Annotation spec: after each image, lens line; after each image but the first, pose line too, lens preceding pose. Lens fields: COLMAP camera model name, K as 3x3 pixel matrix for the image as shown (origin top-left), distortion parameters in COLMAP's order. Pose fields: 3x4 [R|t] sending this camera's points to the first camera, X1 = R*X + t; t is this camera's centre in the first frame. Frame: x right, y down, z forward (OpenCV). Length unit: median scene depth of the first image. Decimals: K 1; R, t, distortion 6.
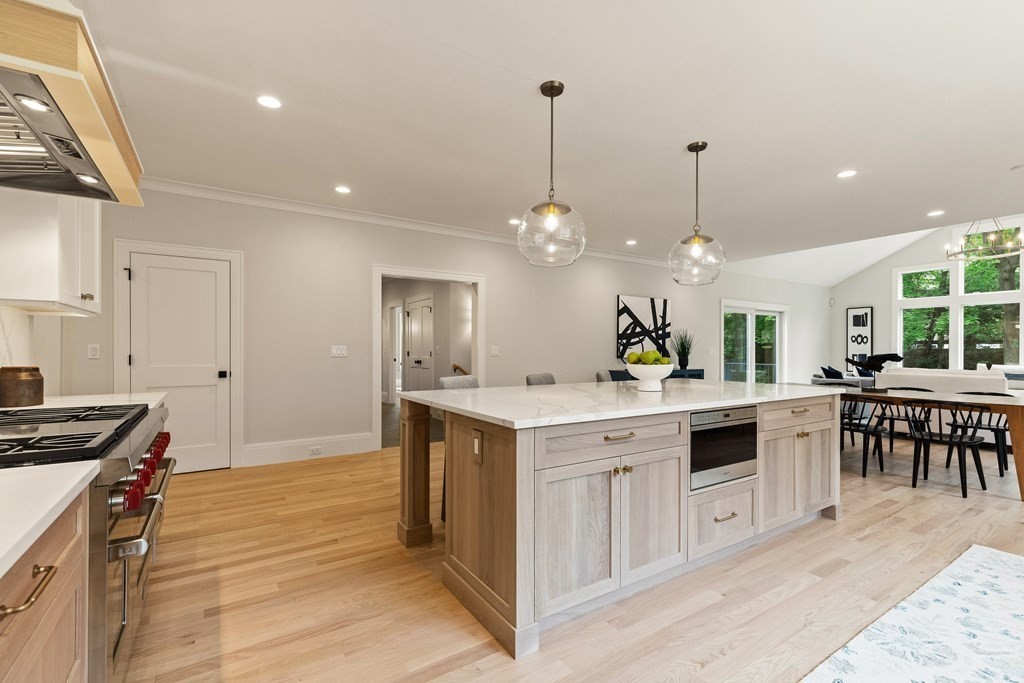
lens RADIAL K [[465.0, 0, 518.6], [0, 465.0, 348.0], [0, 0, 1]] dist [0.004959, -0.000282]
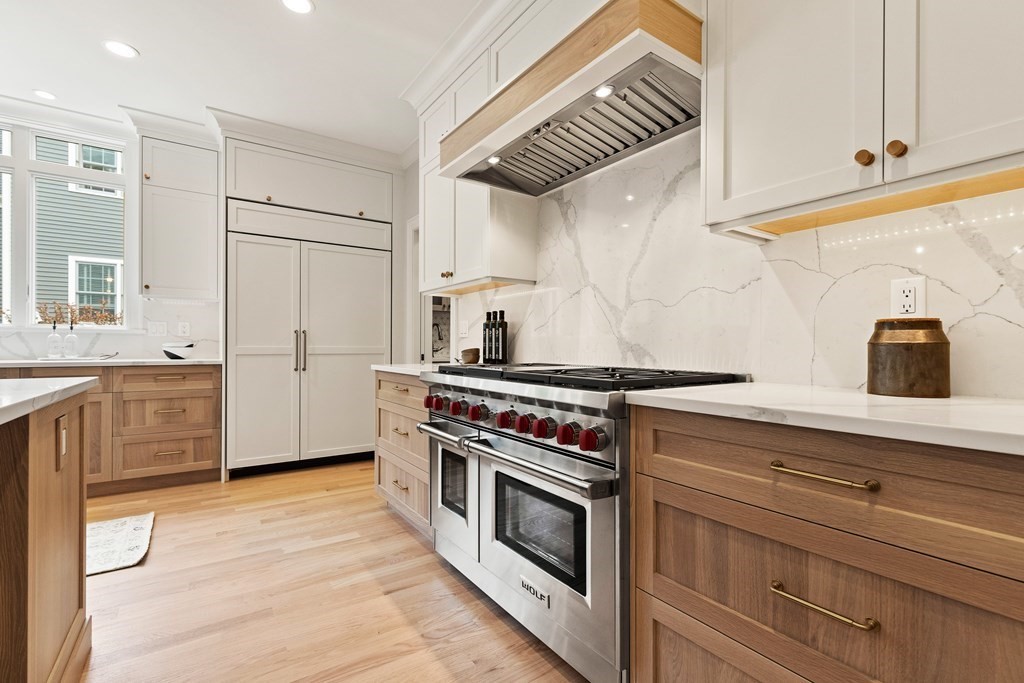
lens RADIAL K [[465.0, 0, 512.1], [0, 465.0, 345.4], [0, 0, 1]] dist [0.004959, -0.000282]
pose [[-0.999867, -0.006927, -0.014737, -0.575914], [-0.006847, 0.999962, -0.005459, 0.071335], [0.014774, -0.005357, -0.999877, 1.420773]]
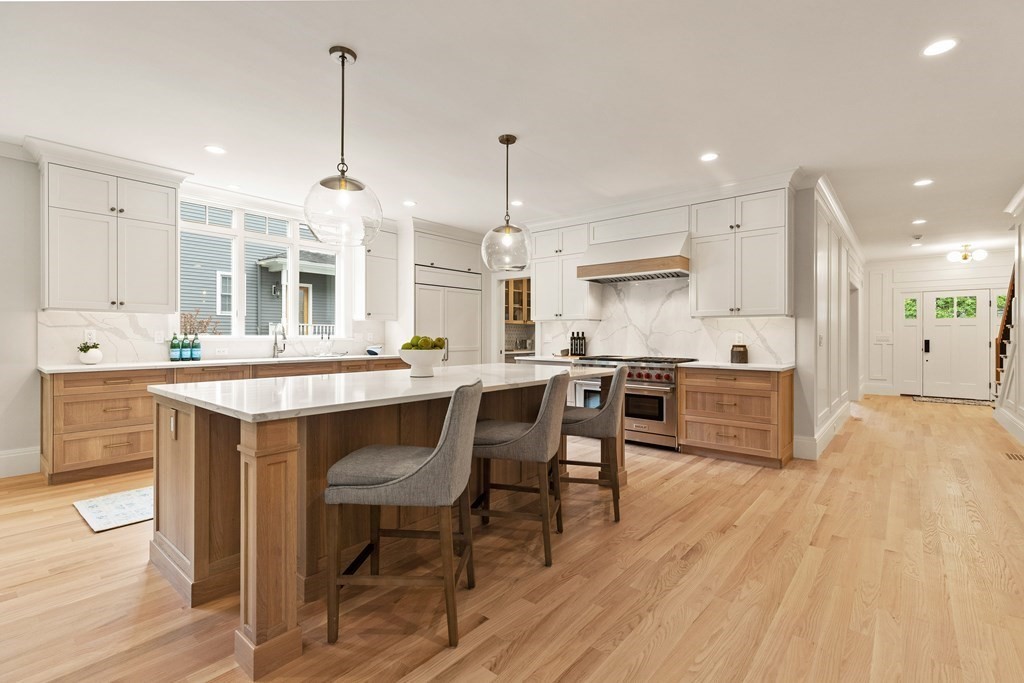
lens RADIAL K [[465.0, 0, 504.5], [0, 465.0, 336.3], [0, 0, 1]] dist [0.004959, -0.000282]
pose [[-0.963063, -0.004739, -0.269233, 0.514232], [-0.004672, 0.999989, -0.000888, 0.008927], [0.269234, 0.000403, -0.963075, 2.595302]]
